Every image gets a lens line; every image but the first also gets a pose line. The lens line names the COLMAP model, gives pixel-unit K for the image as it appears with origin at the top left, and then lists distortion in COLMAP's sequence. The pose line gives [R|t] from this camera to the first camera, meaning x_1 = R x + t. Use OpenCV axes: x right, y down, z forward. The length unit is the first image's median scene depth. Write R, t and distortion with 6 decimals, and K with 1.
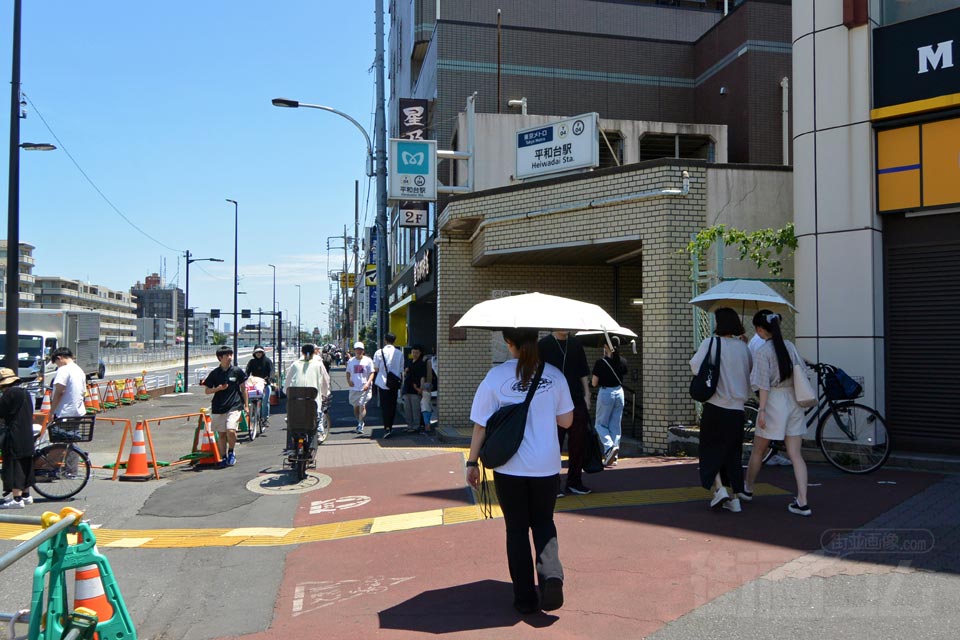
lens RADIAL K [[722.7, 0, 480.0], [0, 722.7, 320.0], [0, 0, 1]] dist [-0.002497, -0.004772]
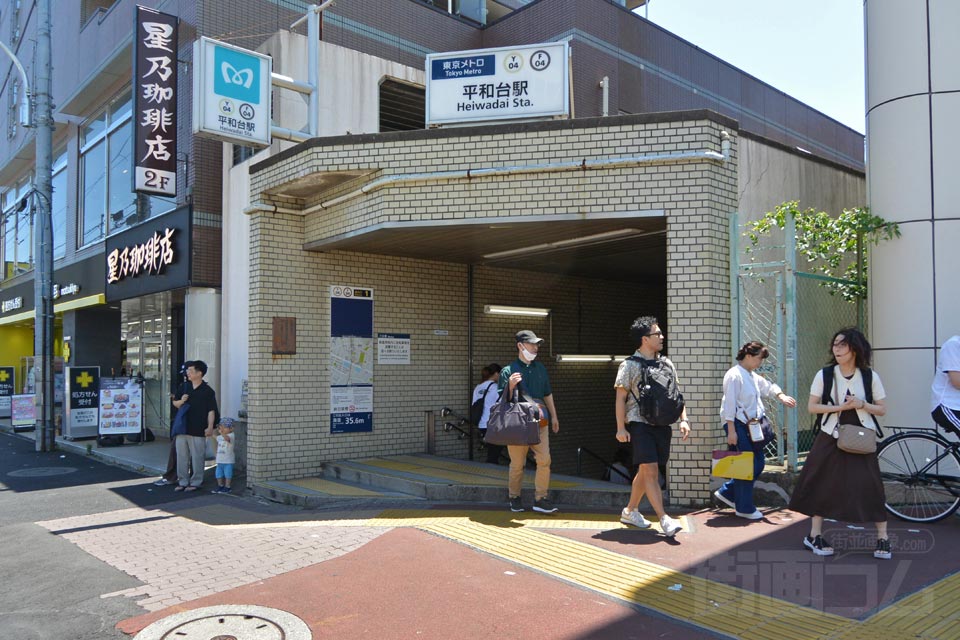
lens RADIAL K [[731.4, 0, 482.0], [0, 731.4, 337.8], [0, 0, 1]] dist [0.005381, -0.005869]
pose [[0.873300, 0.016607, 0.486900, -0.263037], [-0.014750, 0.999862, -0.007648, 0.018558], [-0.486960, -0.000503, 0.873424, 0.377900]]
